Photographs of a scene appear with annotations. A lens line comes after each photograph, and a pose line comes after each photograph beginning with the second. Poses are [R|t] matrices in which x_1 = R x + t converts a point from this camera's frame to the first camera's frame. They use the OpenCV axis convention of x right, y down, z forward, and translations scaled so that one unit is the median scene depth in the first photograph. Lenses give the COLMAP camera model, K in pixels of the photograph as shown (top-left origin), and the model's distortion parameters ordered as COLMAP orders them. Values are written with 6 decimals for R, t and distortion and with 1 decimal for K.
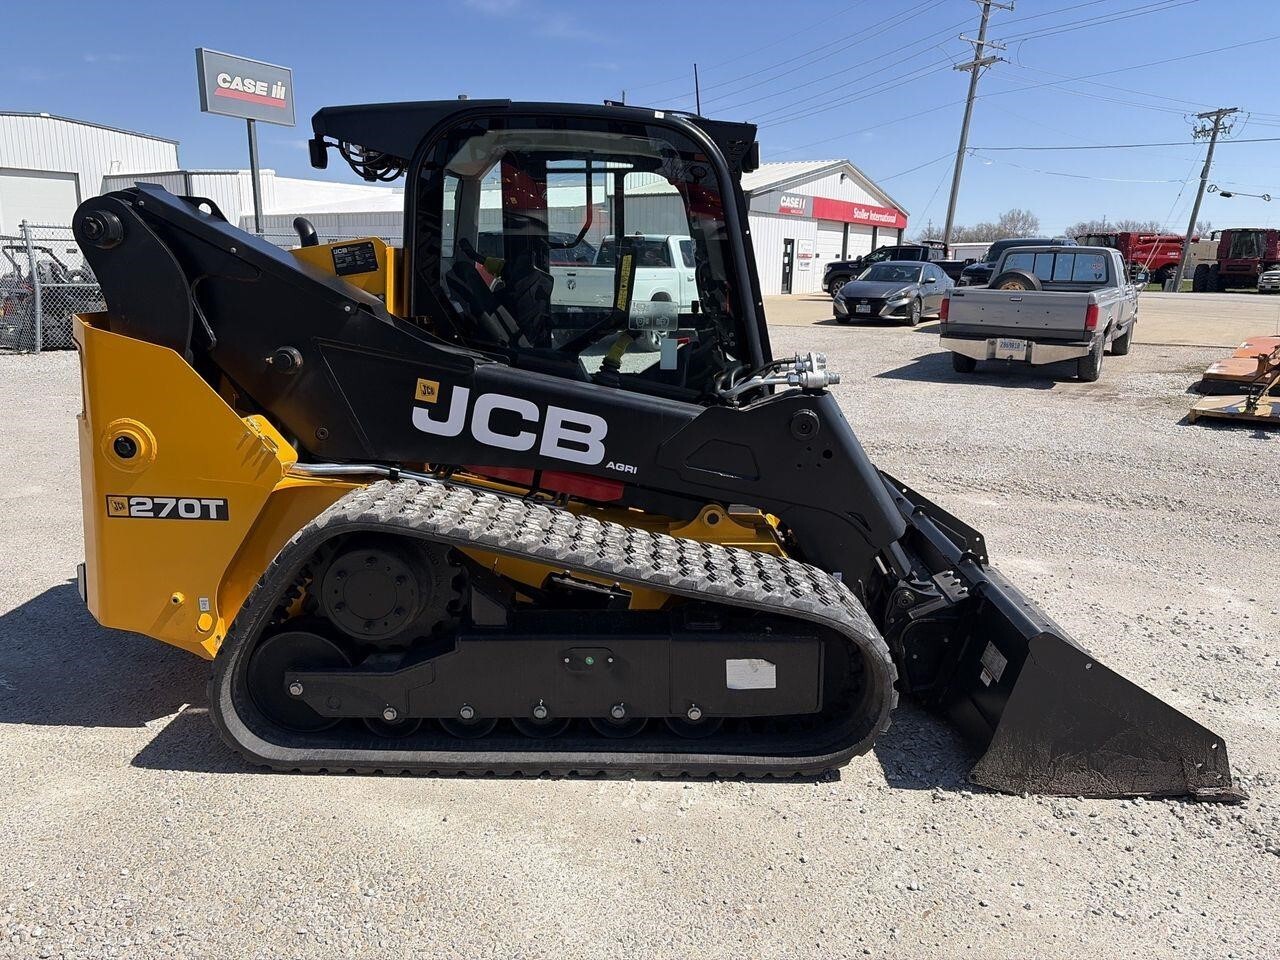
lens RADIAL K [[981.9, 0, 642.1], [0, 981.9, 477.7], [0, 0, 1]] dist [0.047082, -0.046054]
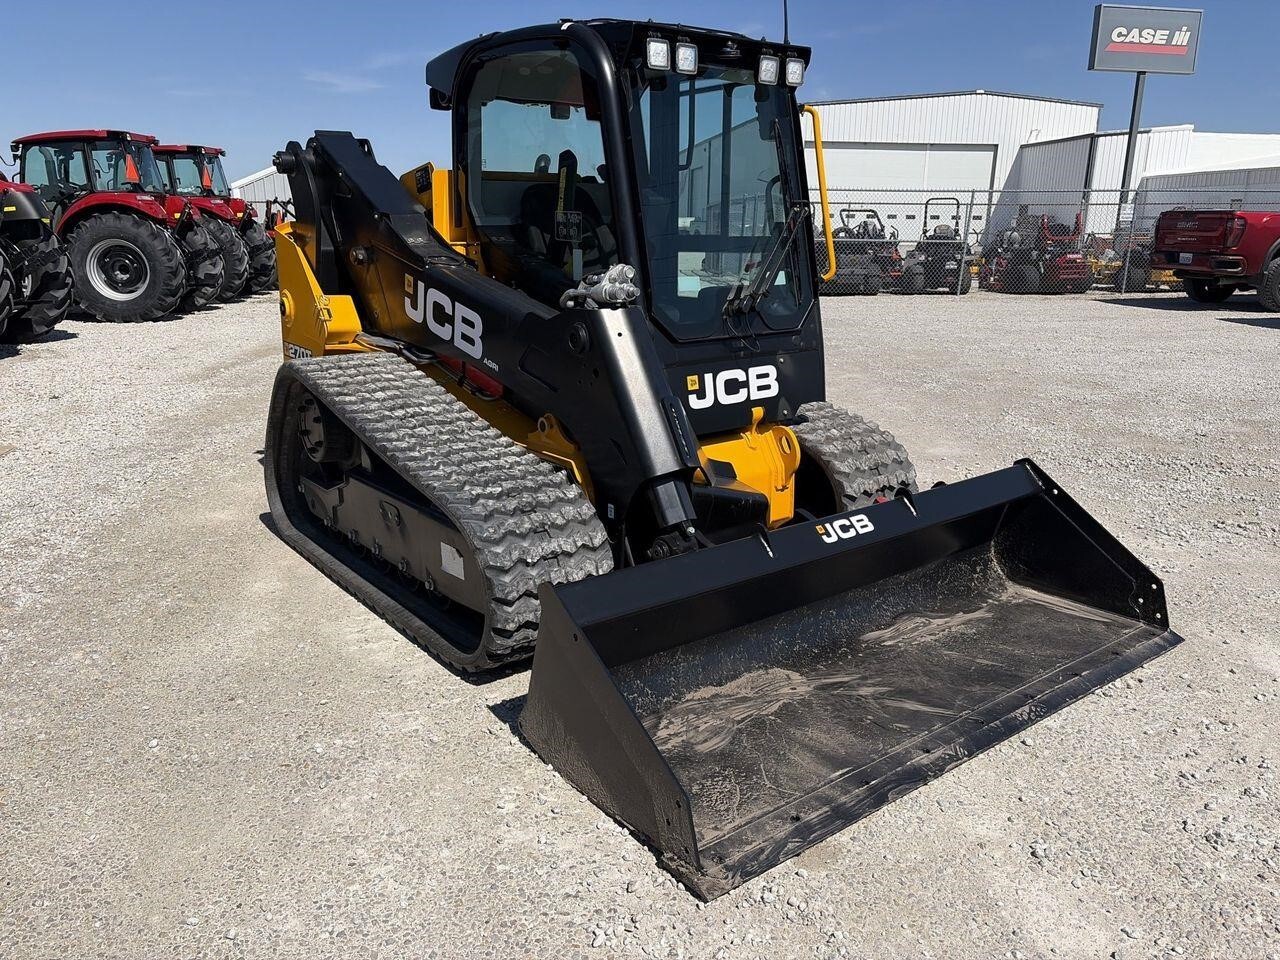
lens RADIAL K [[981.9, 0, 630.6], [0, 981.9, 474.4], [0, 0, 1]] dist [0.047082, -0.046054]
pose [[0.607867, 0.193627, -0.770069, 0.116408], [-0.173886, 0.978733, 0.108833, -0.004463], [0.774766, 0.067749, 0.628608, 0.053814]]
